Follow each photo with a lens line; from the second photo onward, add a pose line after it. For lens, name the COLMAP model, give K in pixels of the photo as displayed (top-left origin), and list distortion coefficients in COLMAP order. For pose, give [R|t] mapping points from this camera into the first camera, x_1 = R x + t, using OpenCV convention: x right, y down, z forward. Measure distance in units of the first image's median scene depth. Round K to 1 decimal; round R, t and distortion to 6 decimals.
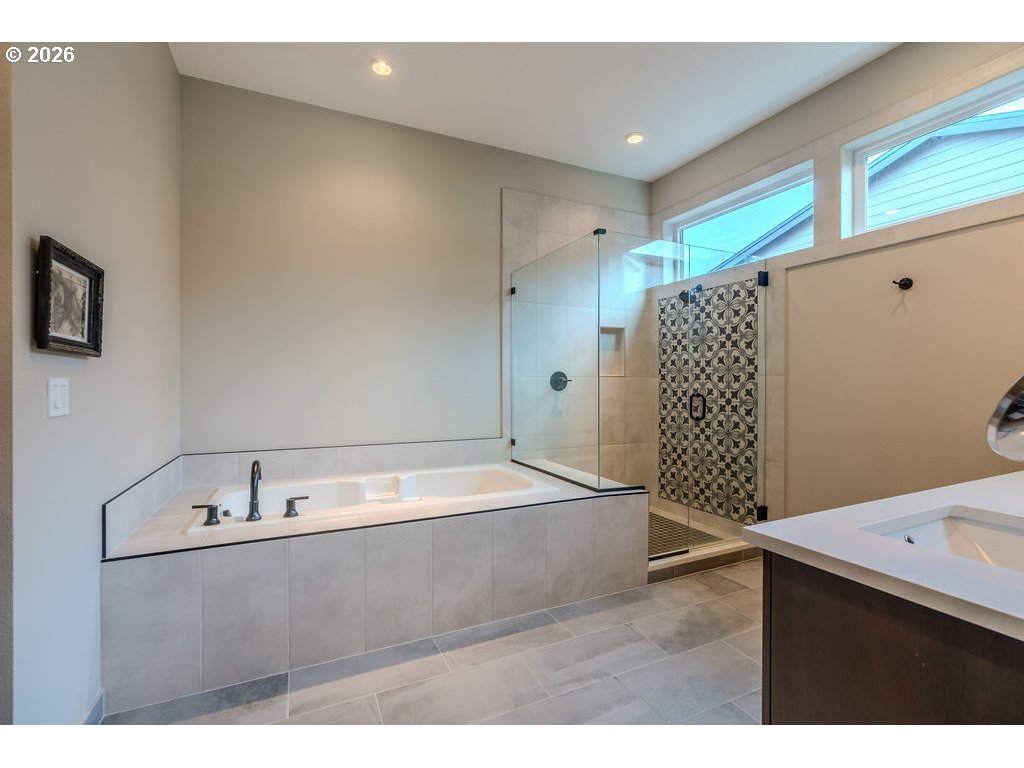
lens RADIAL K [[460.9, 0, 512.0], [0, 460.9, 384.0], [0, 0, 1]] dist [-0.002378, 0.000340]
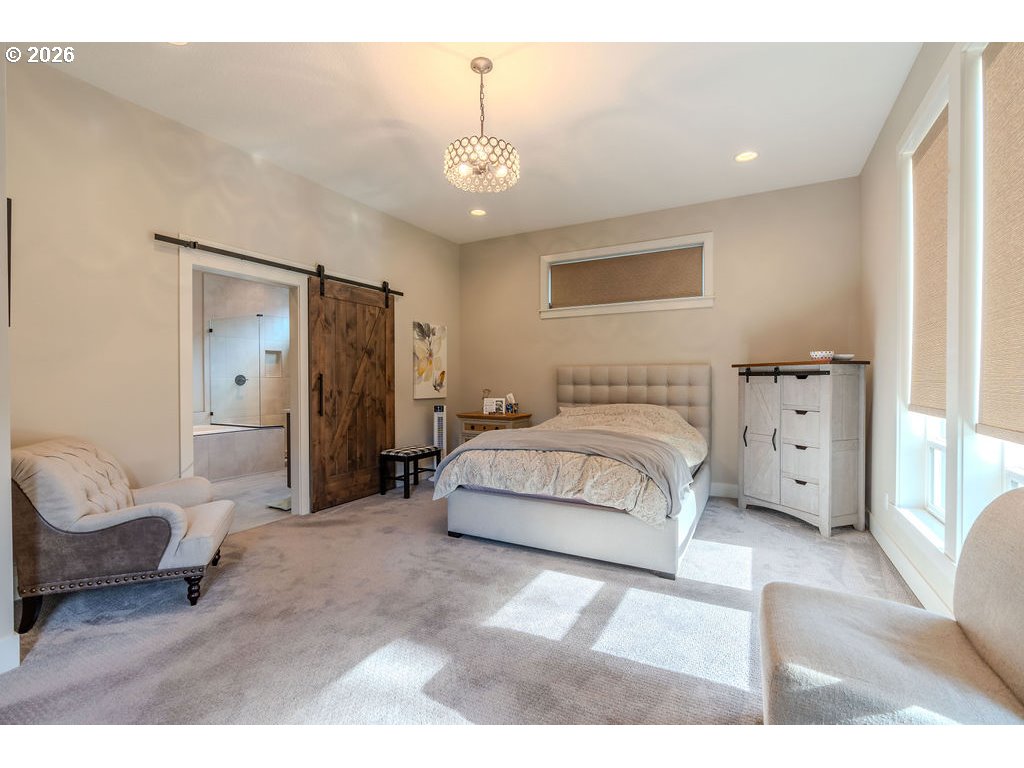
lens RADIAL K [[460.9, 0, 512.0], [0, 460.9, 384.0], [0, 0, 1]] dist [-0.002378, 0.000340]
pose [[0.808427, -0.007015, 0.588555, -0.118065], [0.003617, 0.999969, 0.006951, 0.000449], [-0.588585, -0.003490, 0.808428, -1.274642]]
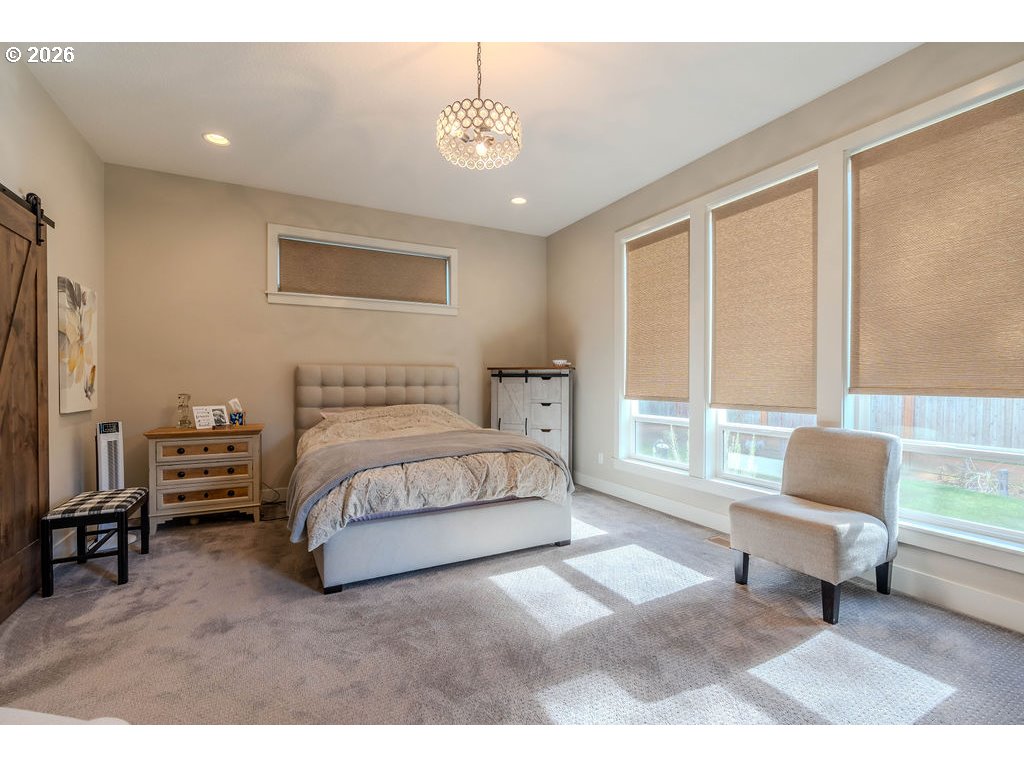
lens RADIAL K [[460.9, 0, 512.0], [0, 460.9, 384.0], [0, 0, 1]] dist [-0.002378, 0.000340]
pose [[-0.044167, -0.008802, 0.998985, -0.394711], [0.003452, 0.999954, 0.008963, -0.001392], [-0.999018, 0.003844, -0.044135, -0.613459]]
